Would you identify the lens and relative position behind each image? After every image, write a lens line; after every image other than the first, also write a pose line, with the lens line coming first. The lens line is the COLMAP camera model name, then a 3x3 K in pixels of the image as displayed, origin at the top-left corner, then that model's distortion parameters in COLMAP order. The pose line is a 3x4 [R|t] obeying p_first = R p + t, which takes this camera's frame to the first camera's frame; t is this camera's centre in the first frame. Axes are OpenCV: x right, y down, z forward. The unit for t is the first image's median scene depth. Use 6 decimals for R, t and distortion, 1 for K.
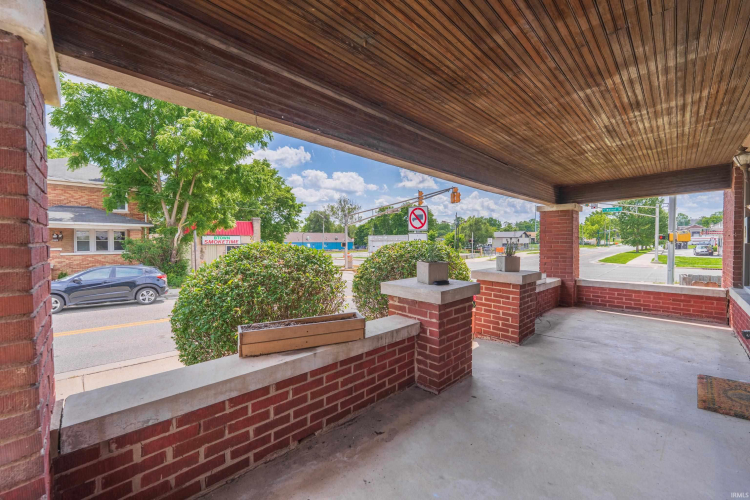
lens RADIAL K [[303.9, 0, 371.0], [0, 303.9, 249.6], [0, 0, 1]] dist [0.000779, -0.001603]
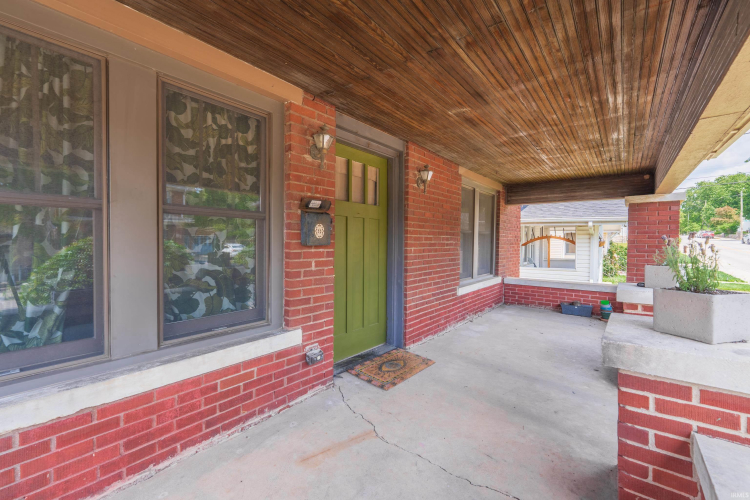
lens RADIAL K [[303.9, 0, 379.2], [0, 303.9, 249.5], [0, 0, 1]] dist [0.000779, -0.001603]
pose [[-0.993502, -0.003425, -0.113765, 1.332784], [-0.009031, 0.998768, 0.048804, -0.055618], [0.113458, 0.049514, -0.992308, 2.073974]]
